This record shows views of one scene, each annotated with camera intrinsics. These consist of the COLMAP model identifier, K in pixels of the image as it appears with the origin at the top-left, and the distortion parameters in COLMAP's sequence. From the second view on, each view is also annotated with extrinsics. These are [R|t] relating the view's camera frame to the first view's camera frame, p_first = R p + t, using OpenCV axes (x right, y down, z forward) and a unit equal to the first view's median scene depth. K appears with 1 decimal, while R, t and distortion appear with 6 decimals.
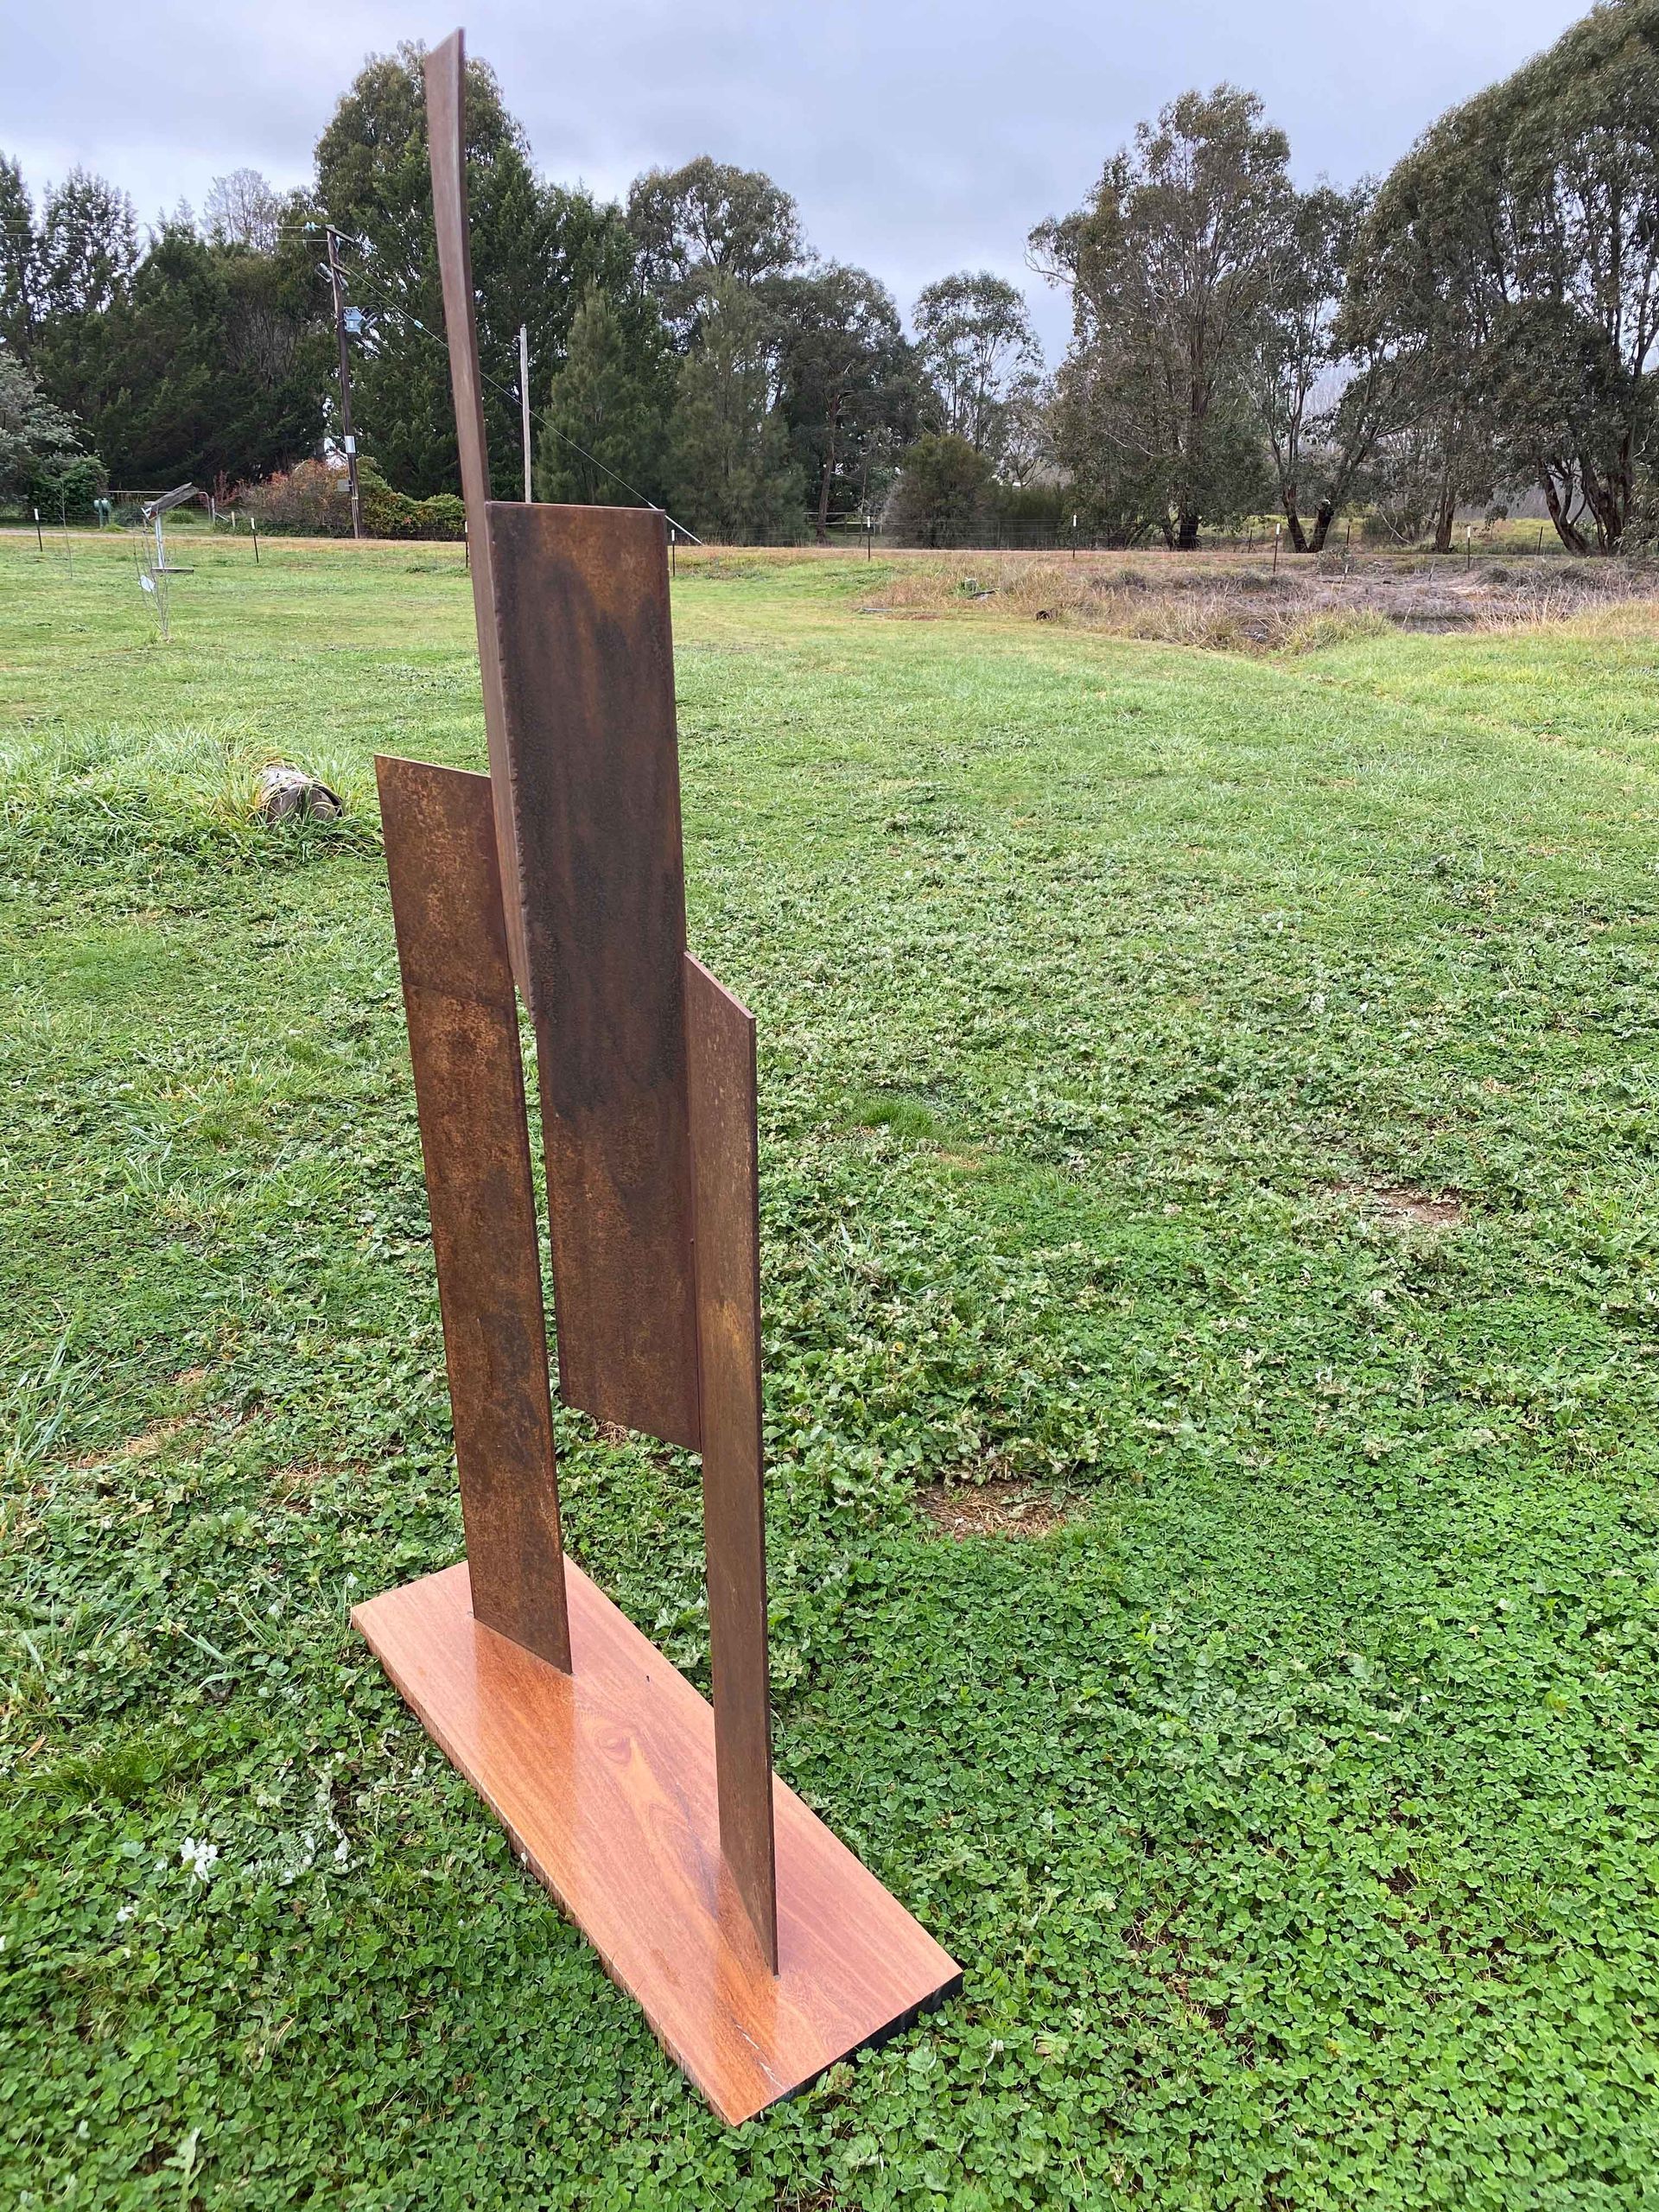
lens RADIAL K [[1708.4, 0, 829.5], [0, 1708.4, 1106.0], [0, 0, 1]] dist [0.085959, -0.139840]
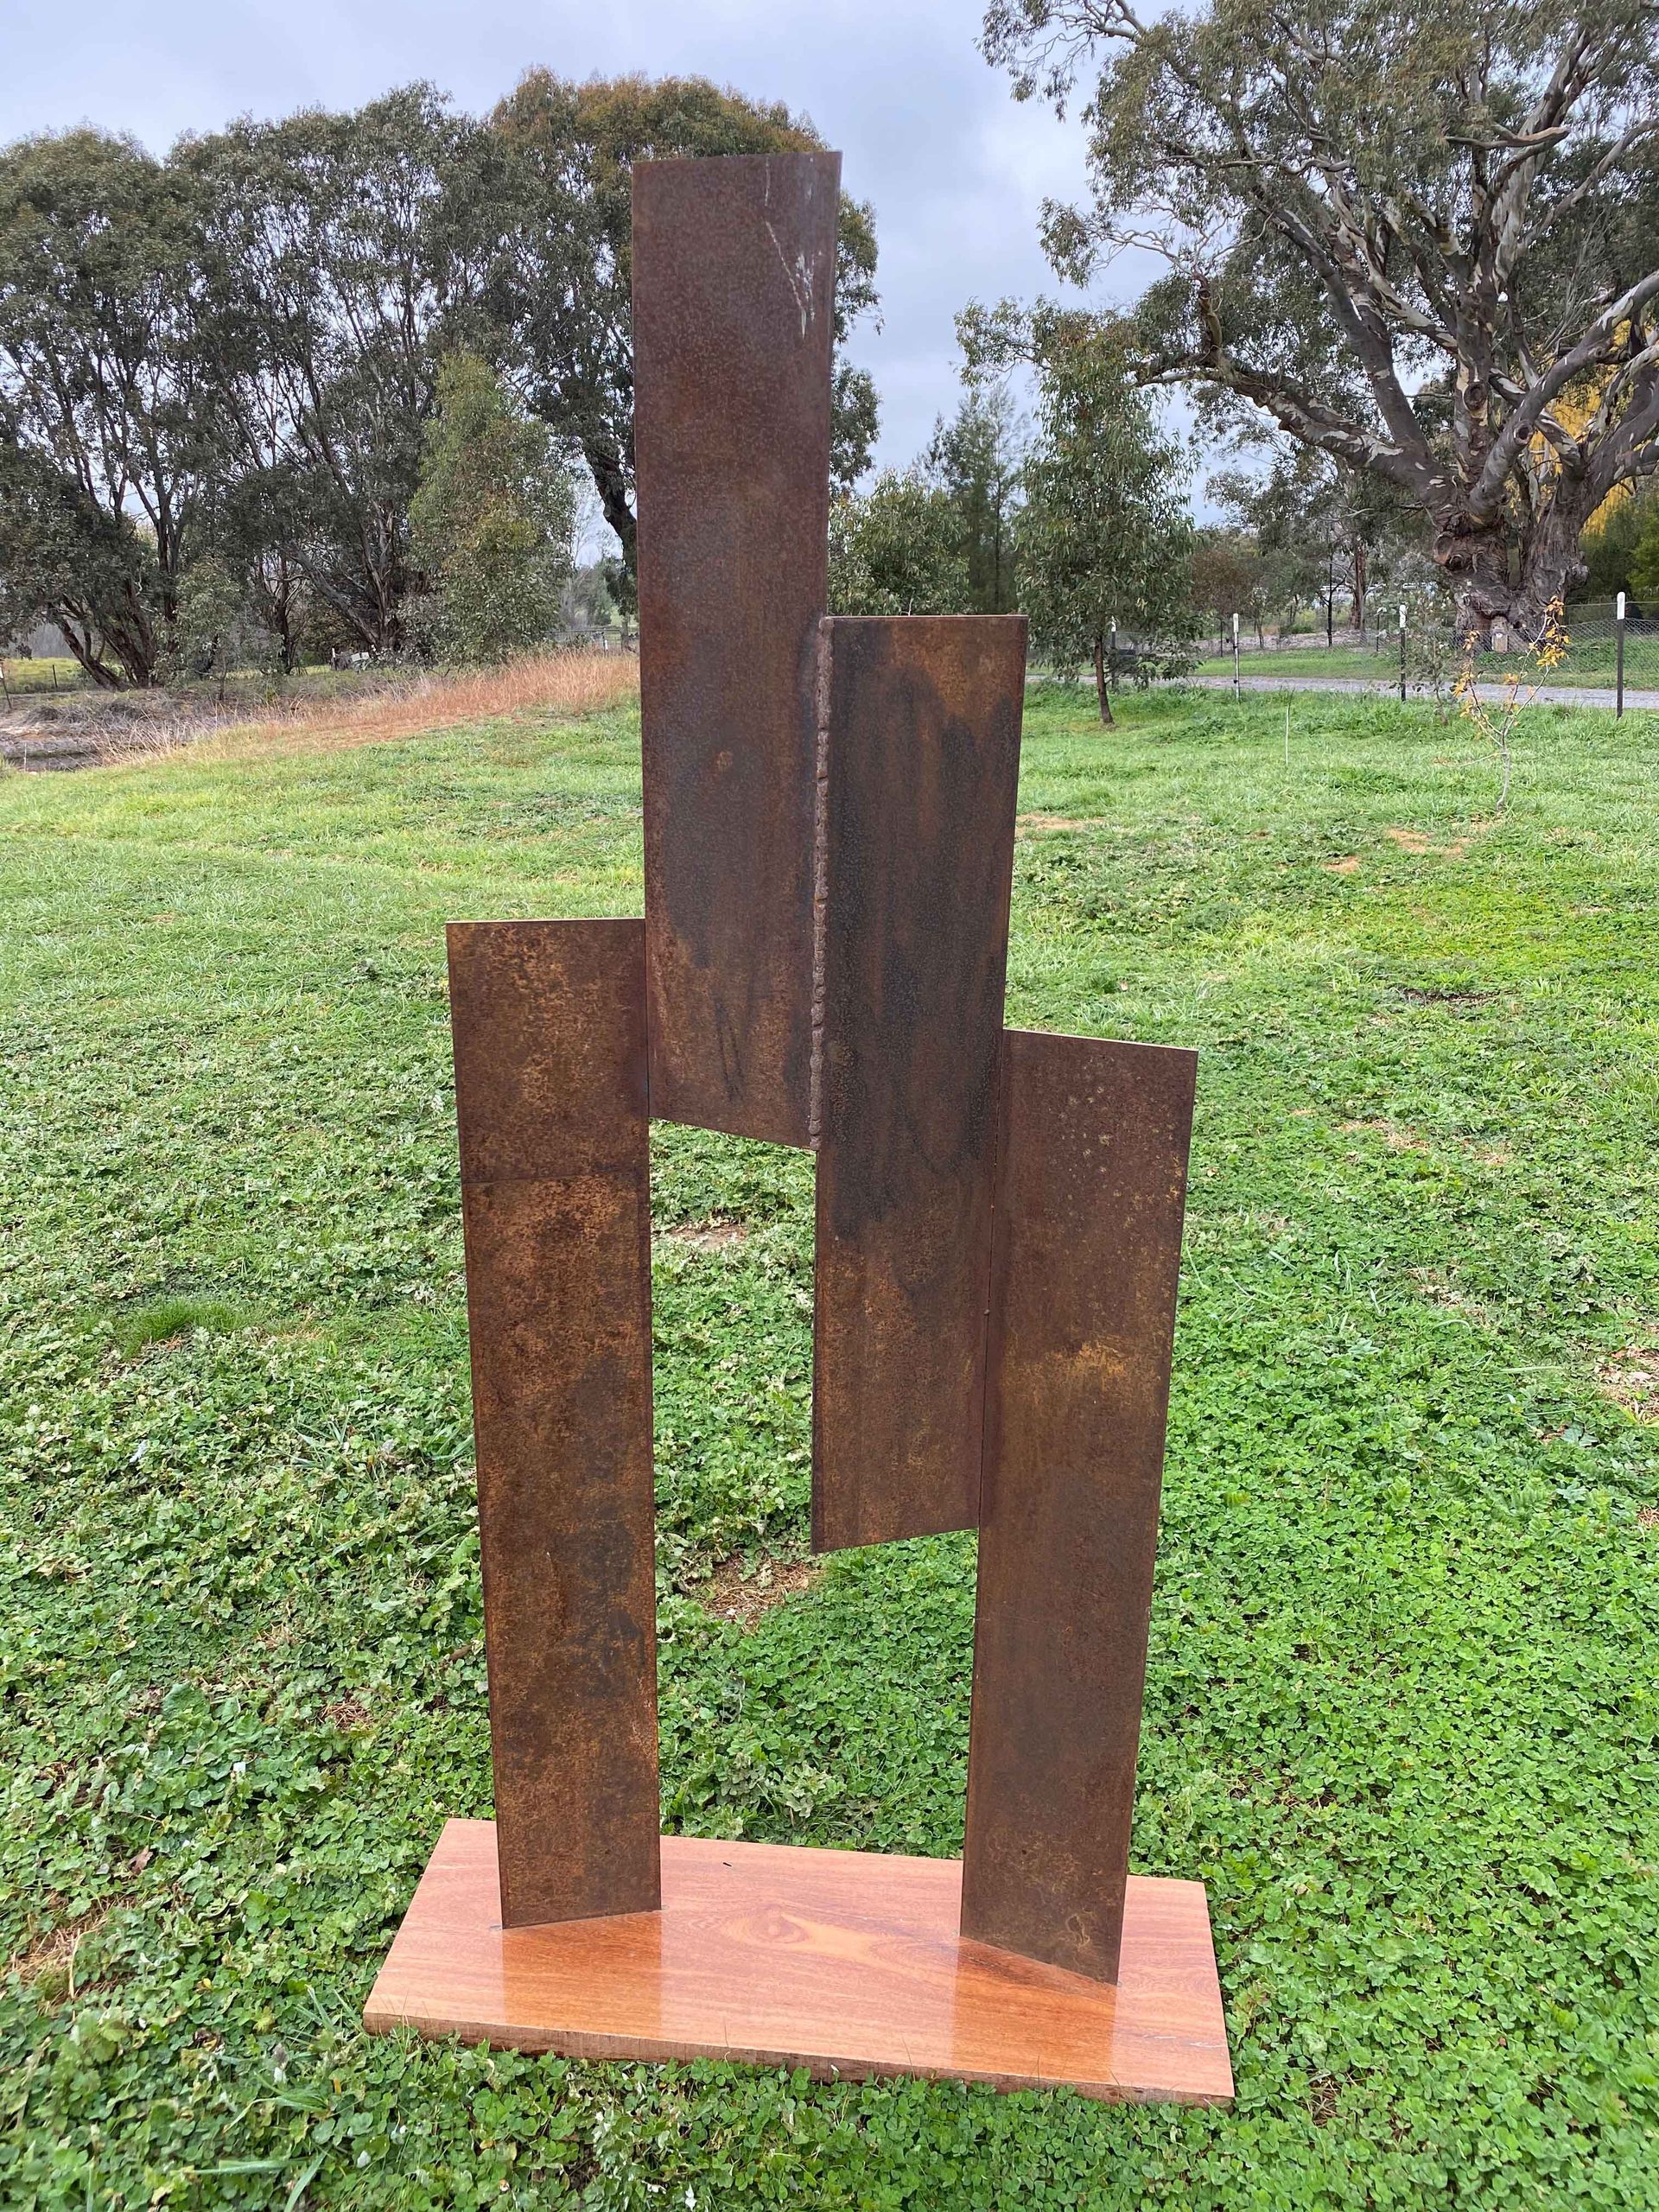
lens RADIAL K [[1724.5, 0, 829.5], [0, 1724.5, 1106.0], [0, 0, 1]] dist [0.016315, 0.001346]
pose [[0.671854, -0.231883, 0.703450, -0.611343], [0.282910, 0.958061, 0.045610, -0.082717], [-0.684525, 0.168370, 0.709280, 0.228399]]
